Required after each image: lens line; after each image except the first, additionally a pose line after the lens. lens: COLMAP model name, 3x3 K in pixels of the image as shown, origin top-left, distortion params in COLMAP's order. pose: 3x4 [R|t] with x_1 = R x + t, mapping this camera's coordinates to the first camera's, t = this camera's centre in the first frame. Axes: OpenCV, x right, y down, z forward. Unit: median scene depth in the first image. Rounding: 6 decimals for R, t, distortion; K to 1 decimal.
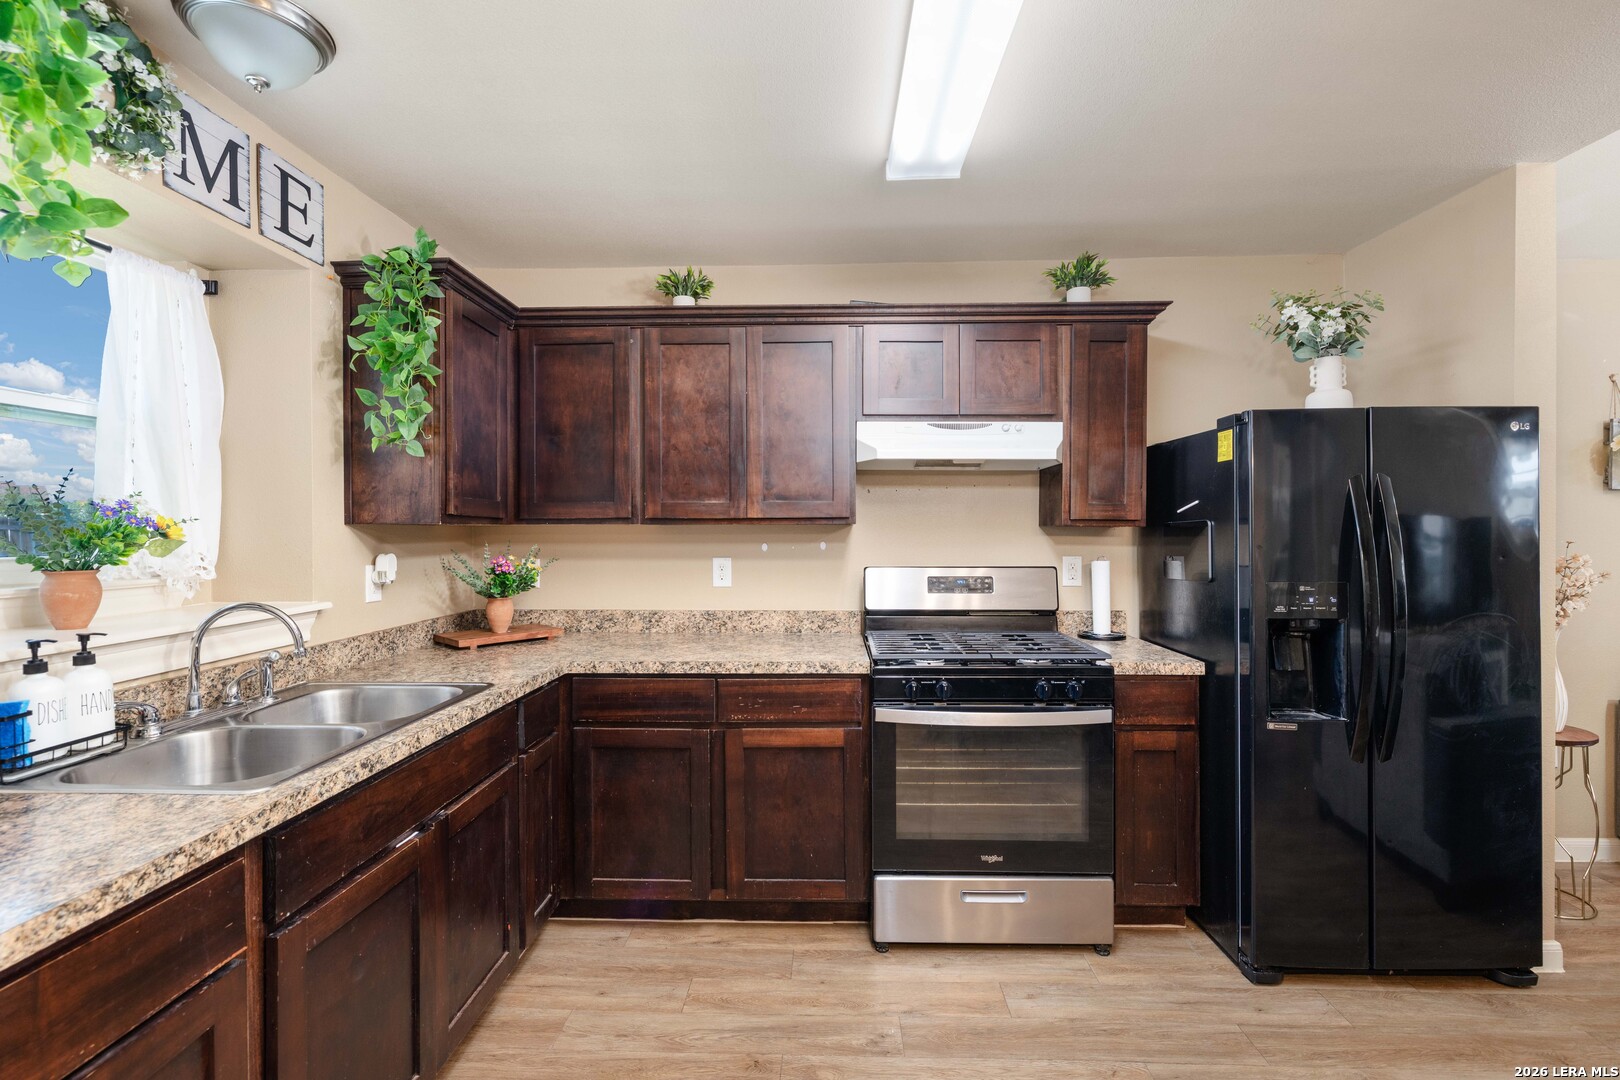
lens RADIAL K [[725.4, 0, 805.0], [0, 725.4, 533.8], [0, 0, 1]] dist [-0.009956, 0.007807]
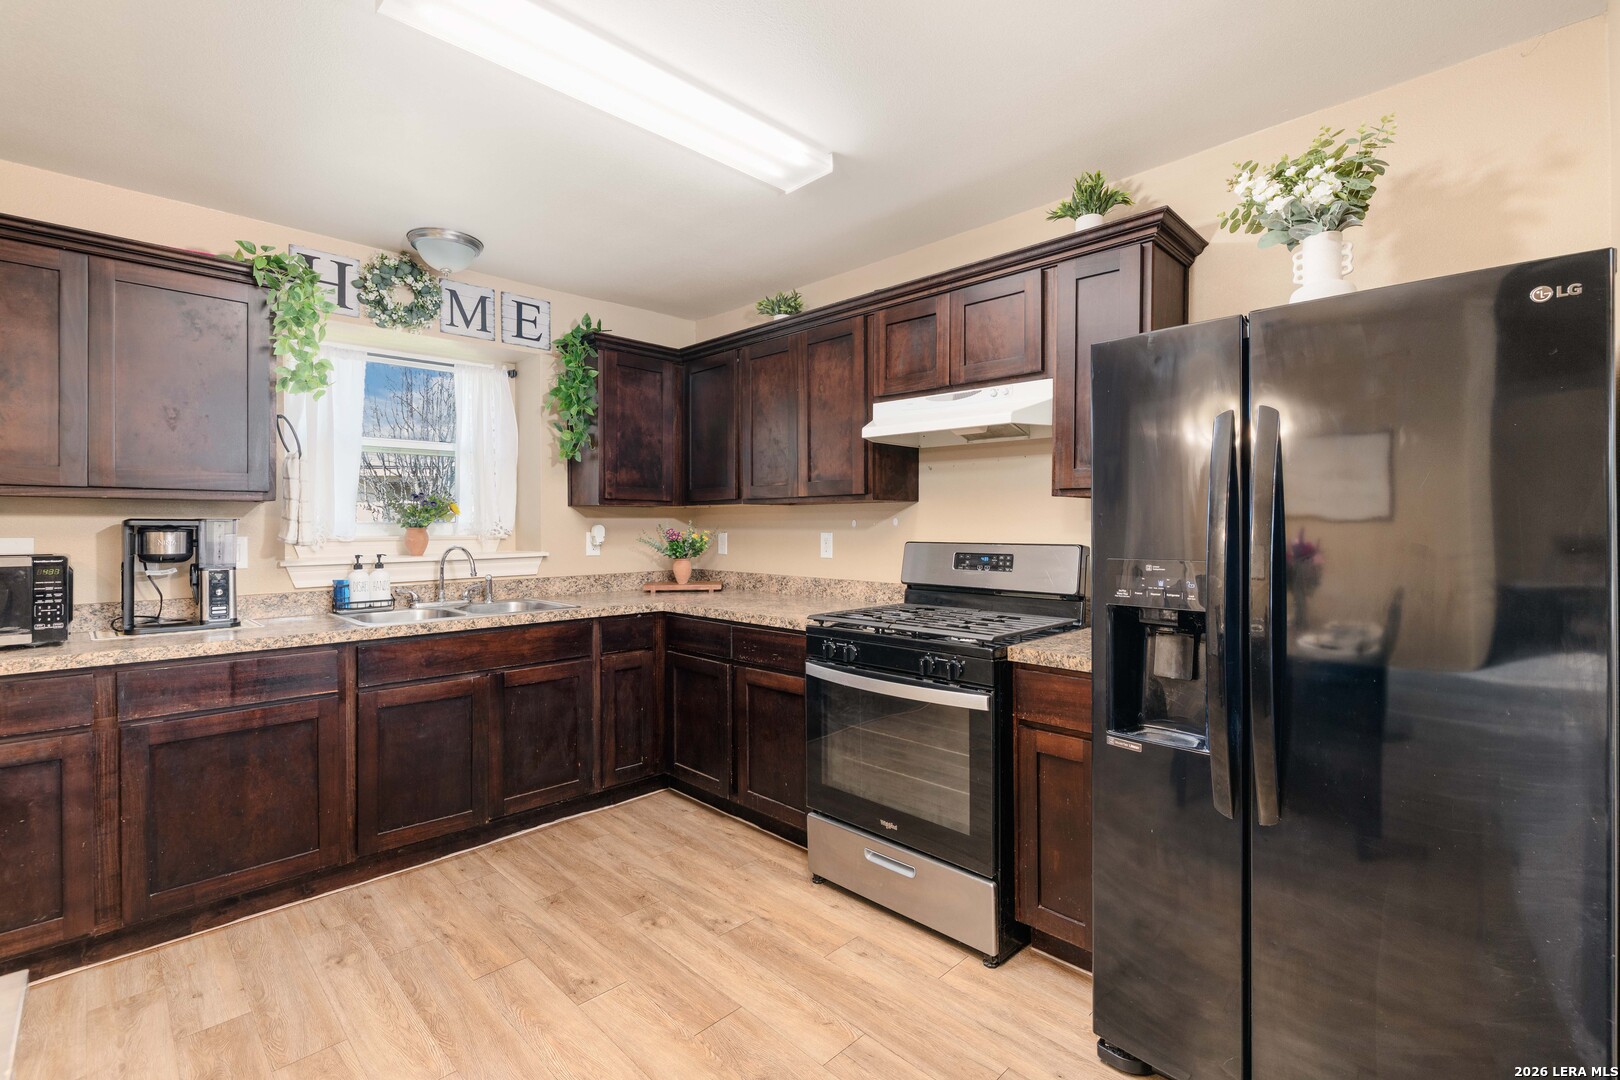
lens RADIAL K [[725.4, 0, 805.0], [0, 725.4, 533.8], [0, 0, 1]] dist [-0.009956, 0.007807]
pose [[0.727384, 0.009558, -0.686164, 0.865200], [-0.004210, 0.999946, 0.009466, 0.031270], [0.686217, -0.003997, 0.727386, 0.182563]]
